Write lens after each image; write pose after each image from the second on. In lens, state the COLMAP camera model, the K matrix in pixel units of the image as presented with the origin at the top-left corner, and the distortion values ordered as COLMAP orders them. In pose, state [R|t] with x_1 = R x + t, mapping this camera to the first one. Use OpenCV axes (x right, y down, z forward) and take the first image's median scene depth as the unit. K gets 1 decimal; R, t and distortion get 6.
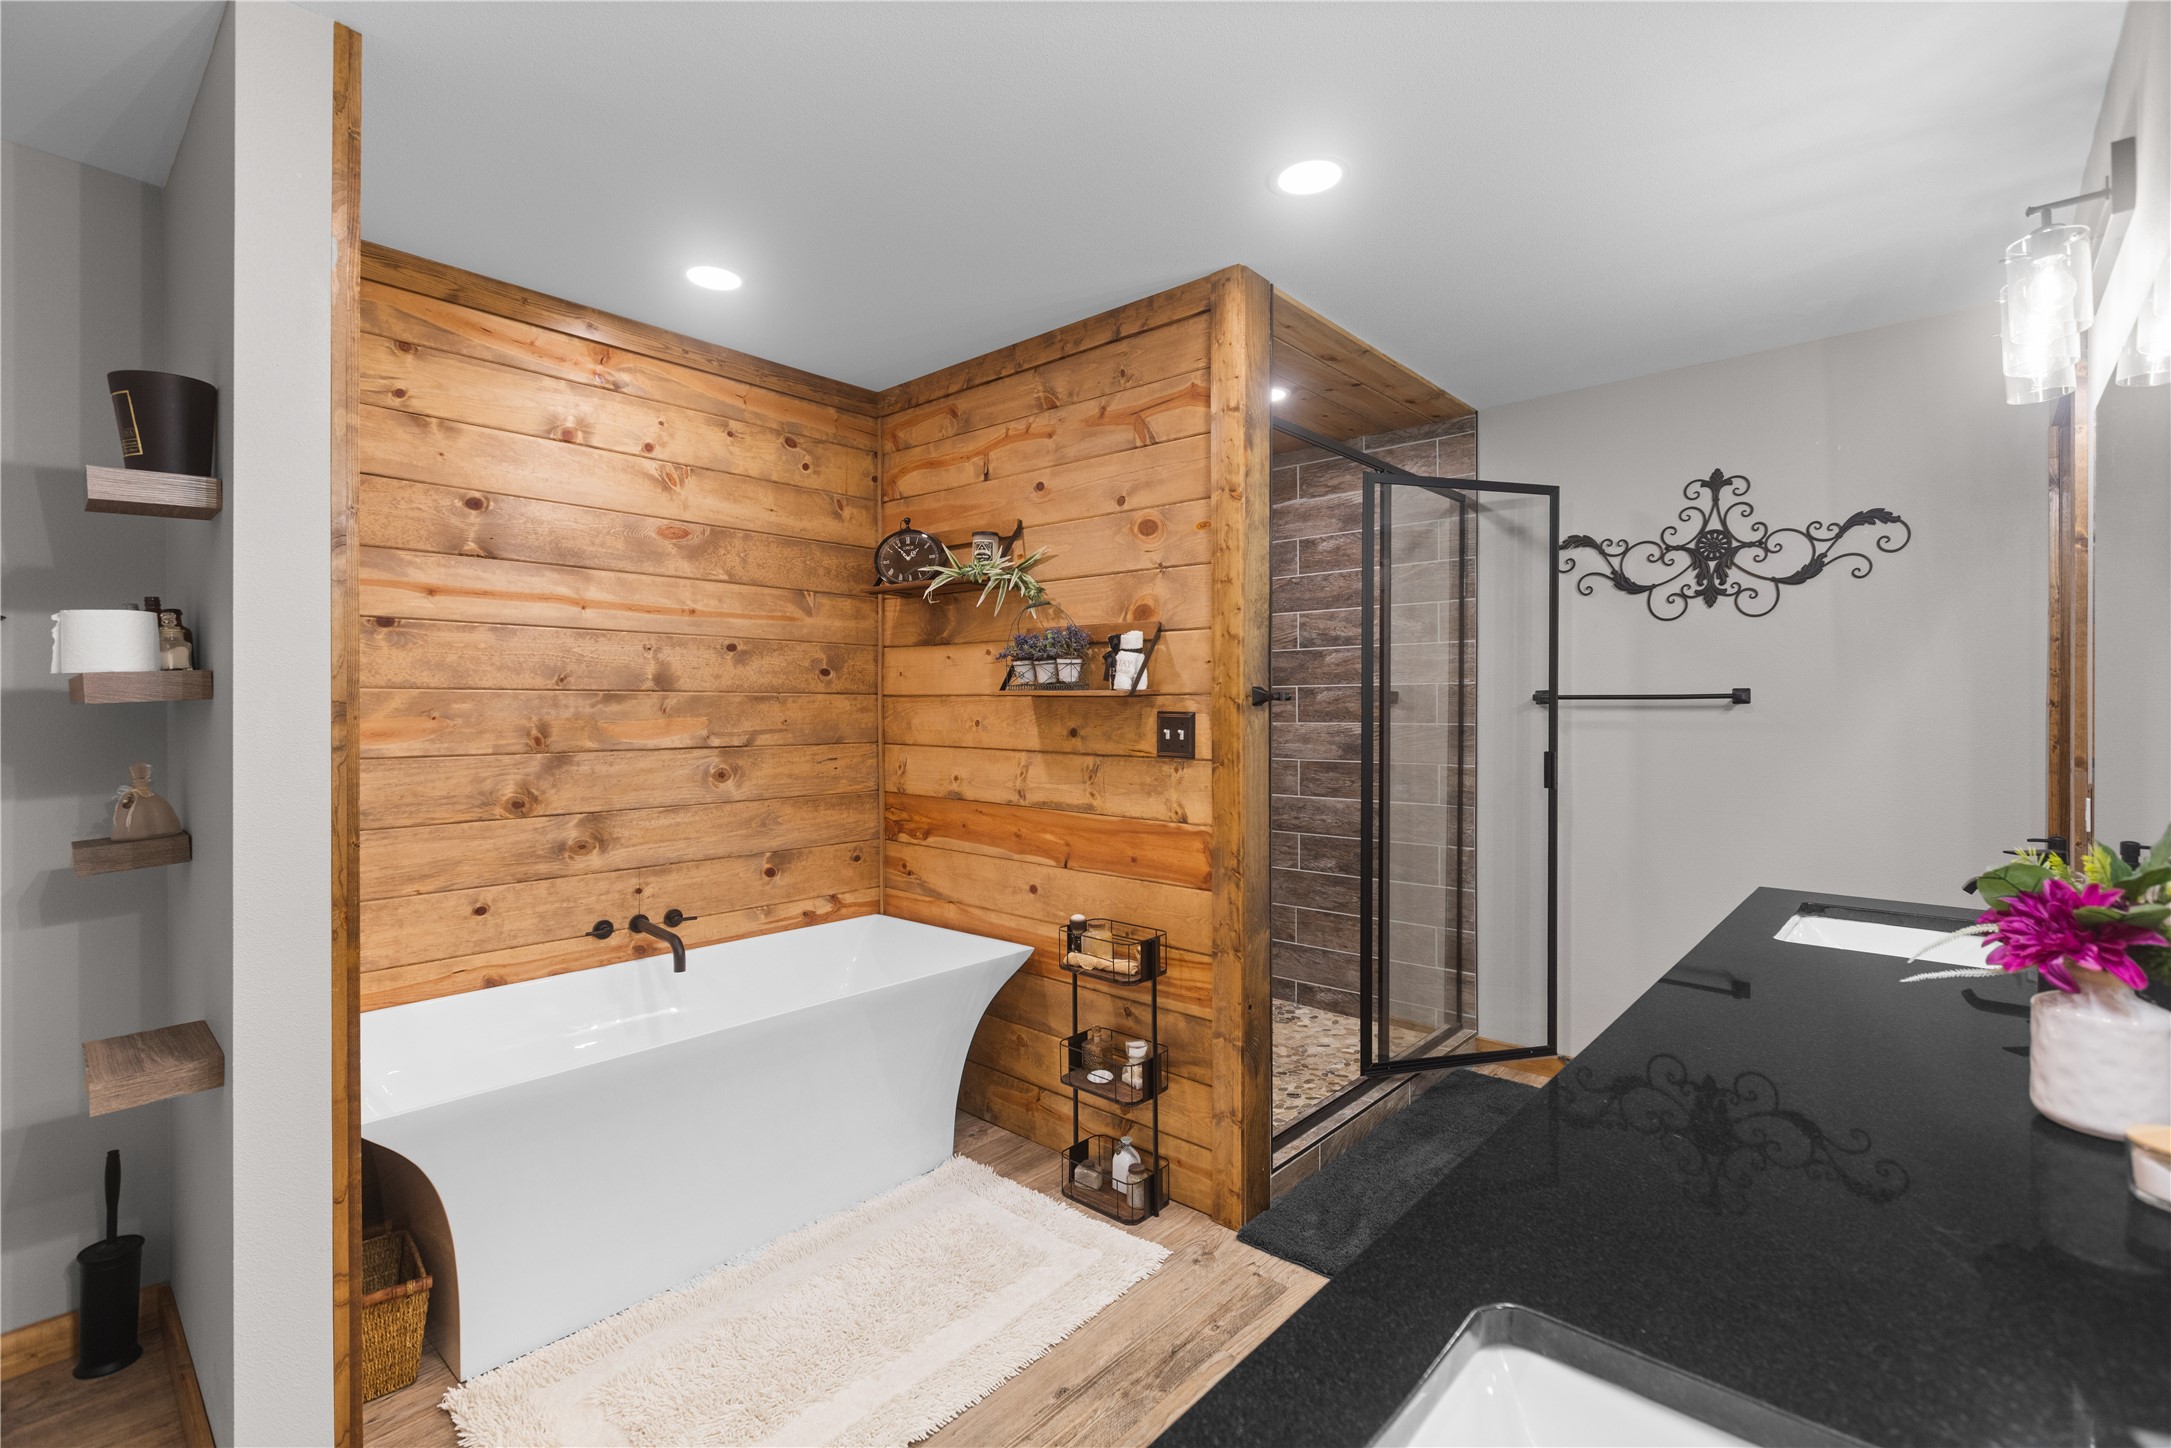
lens RADIAL K [[968.1, 0, 1093.5], [0, 968.1, 707.2], [0, 0, 1]] dist [0.001987, -0.001109]
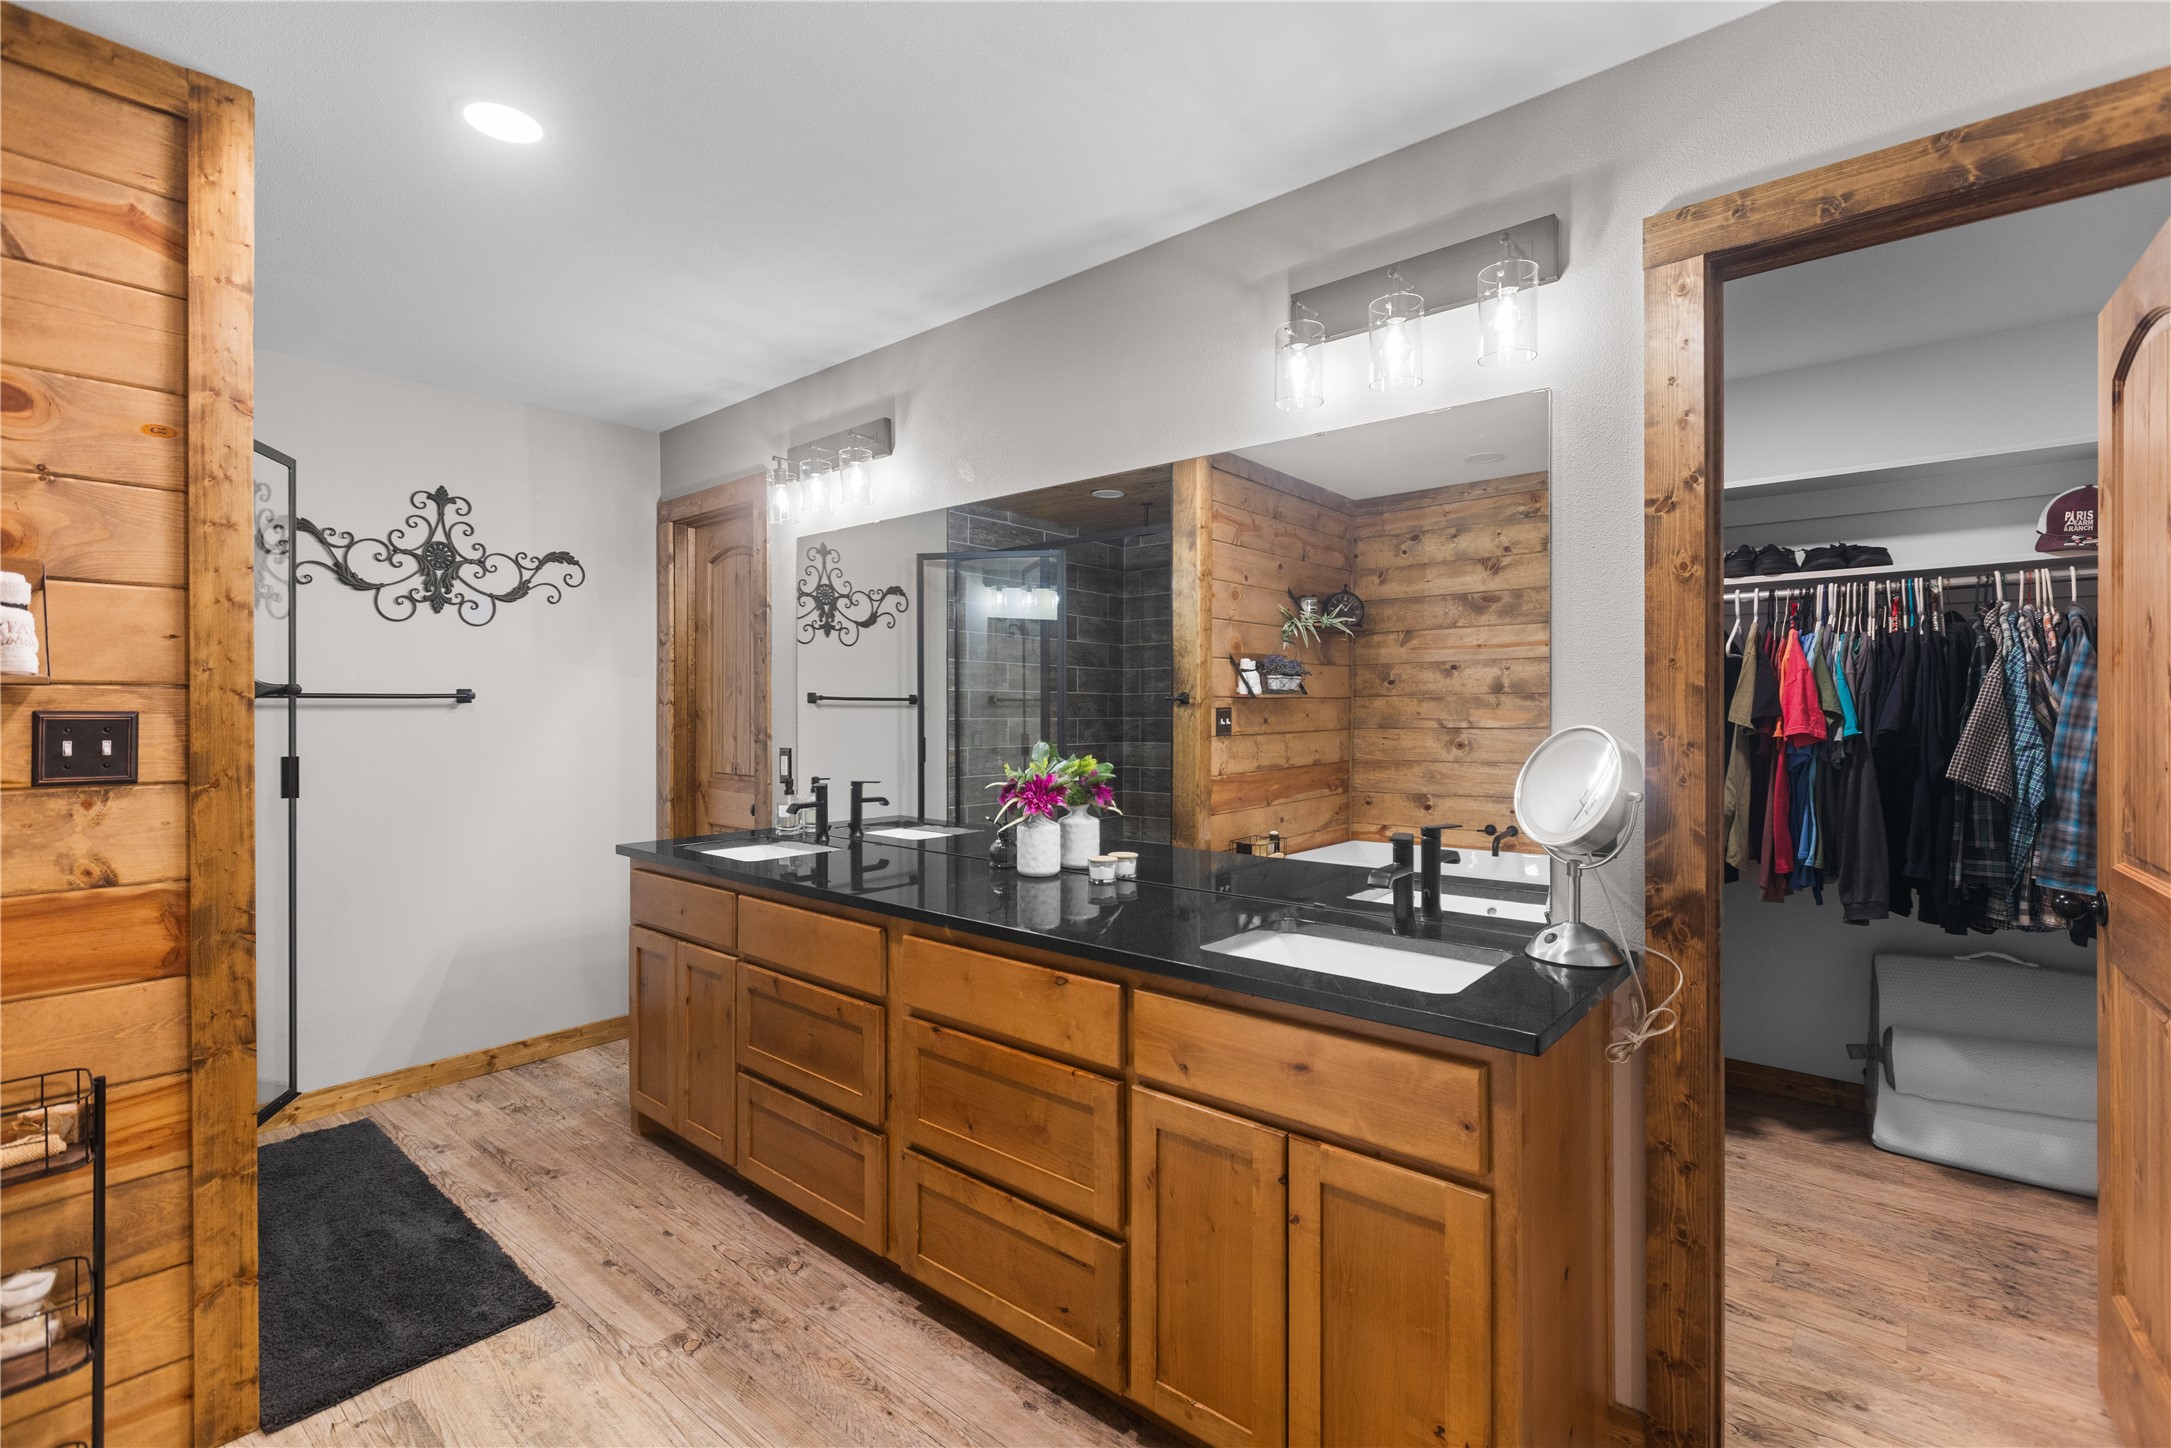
lens RADIAL K [[968.1, 0, 1092.2], [0, 968.1, 713.6], [0, 0, 1]] dist [0.001987, -0.001109]
pose [[-0.020200, -0.008602, 0.999759, -0.494367], [0.009618, 0.999915, 0.008798, 0.006048], [-0.999750, 0.009793, -0.020116, 0.327216]]
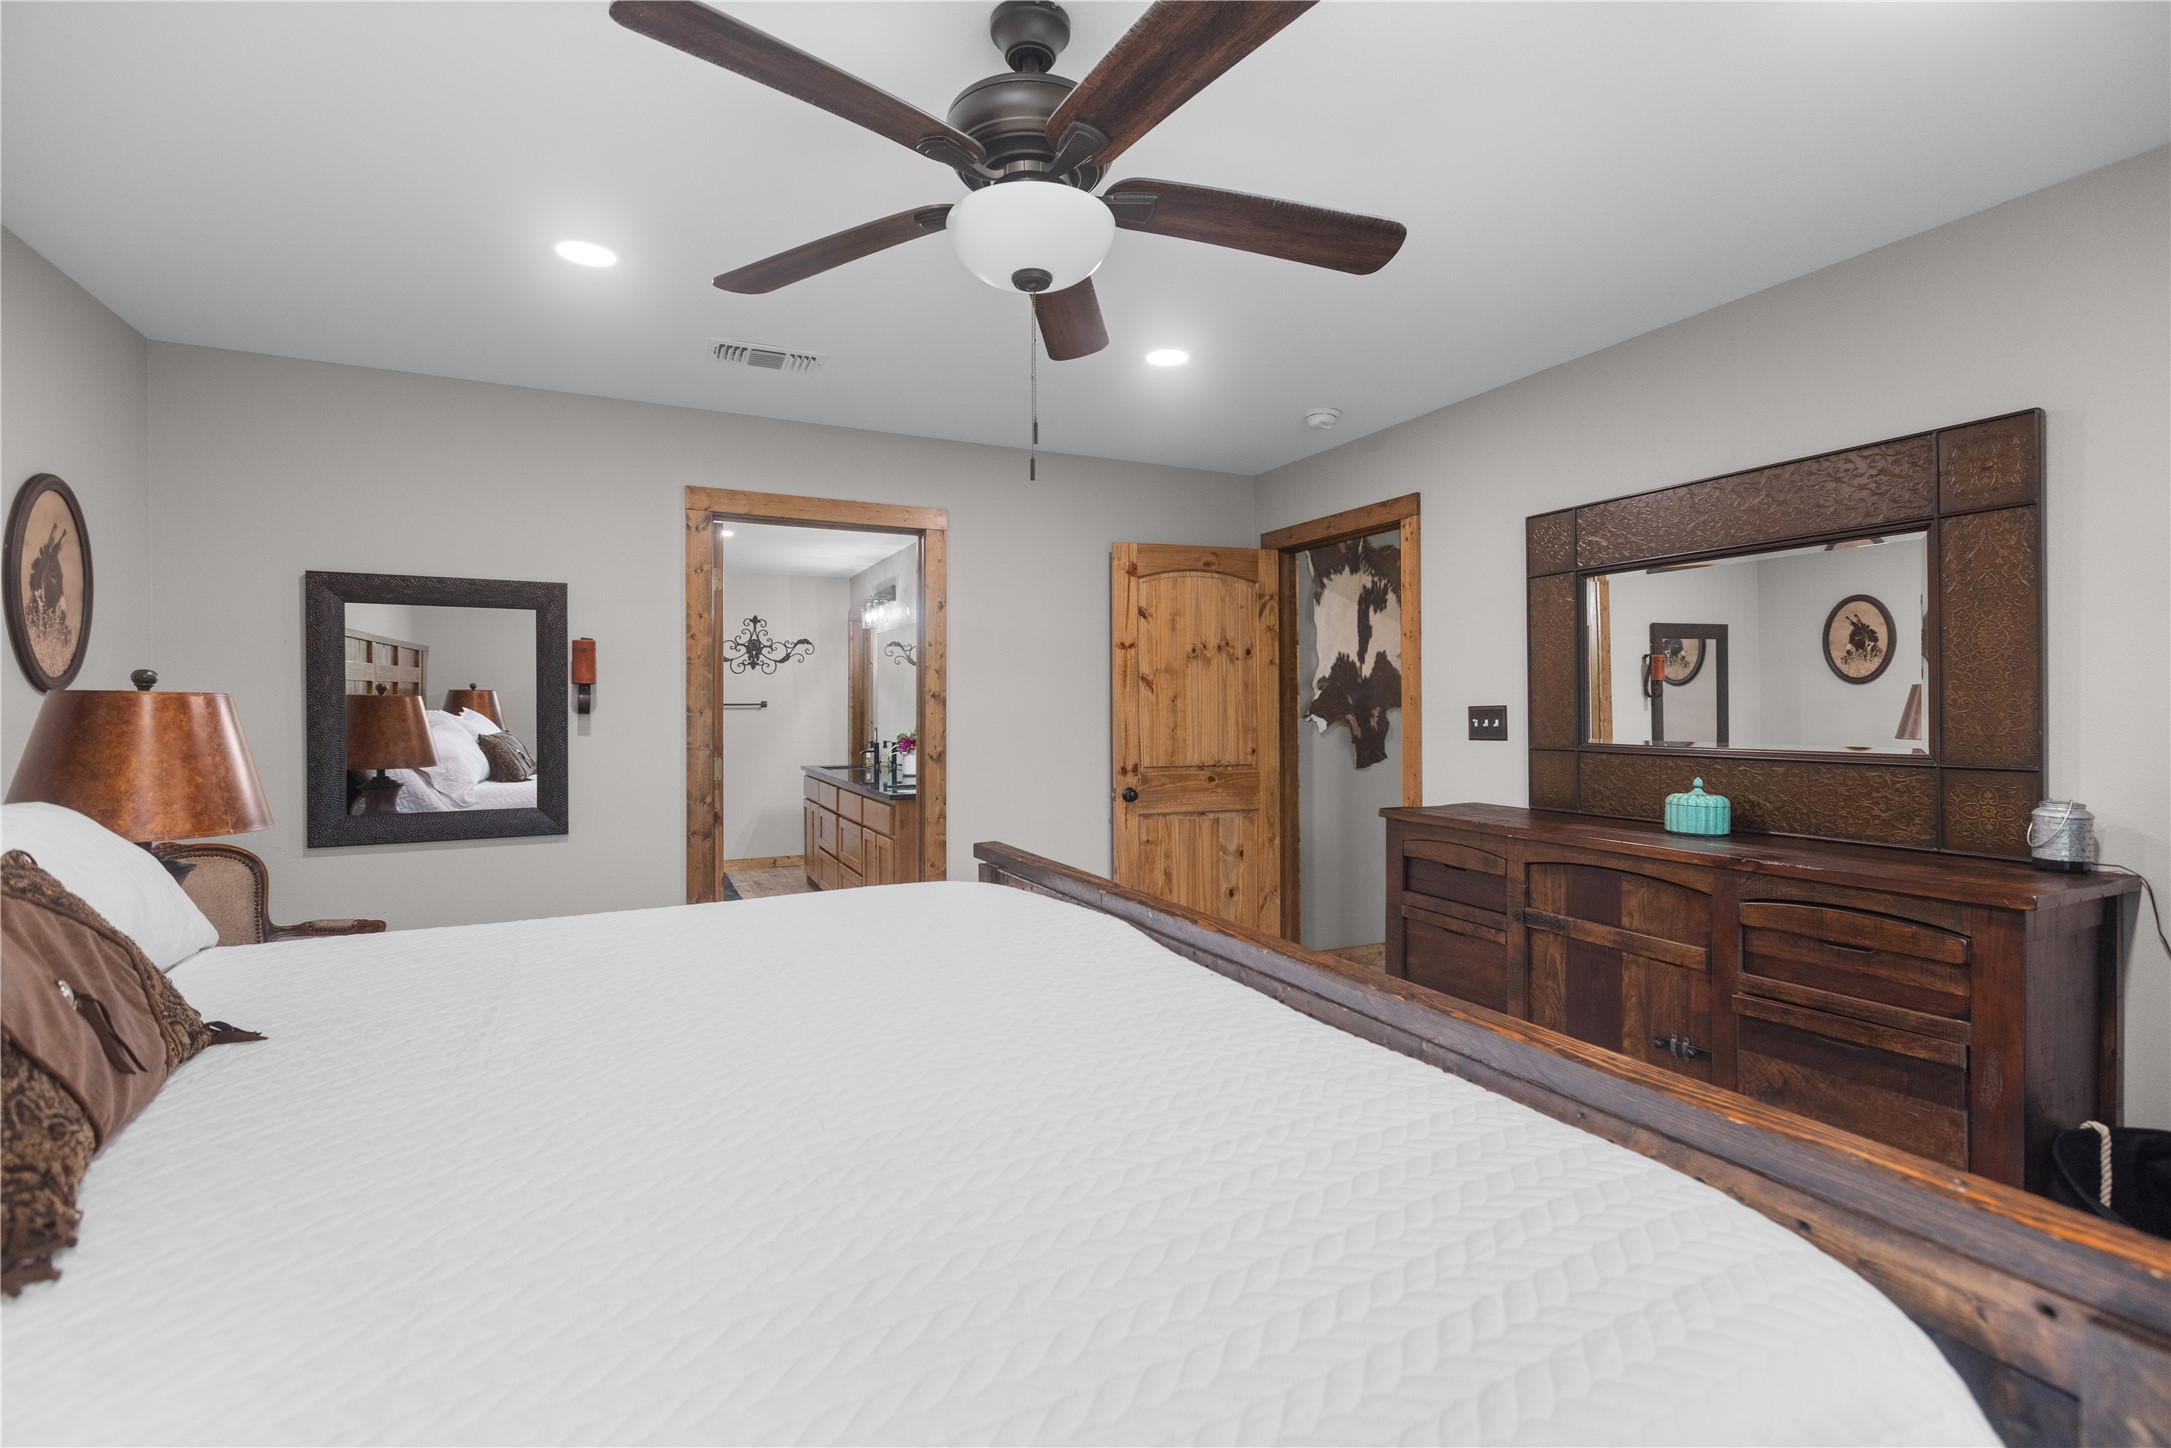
lens RADIAL K [[968.1, 0, 1084.0], [0, 968.1, 713.0], [0, 0, 1]] dist [0.001987, -0.001109]
pose [[0.387711, -0.006260, 0.921760, -1.509466], [0.009202, 0.999953, 0.002920, 0.013332], [-0.921735, 0.007350, 0.387751, -0.865996]]
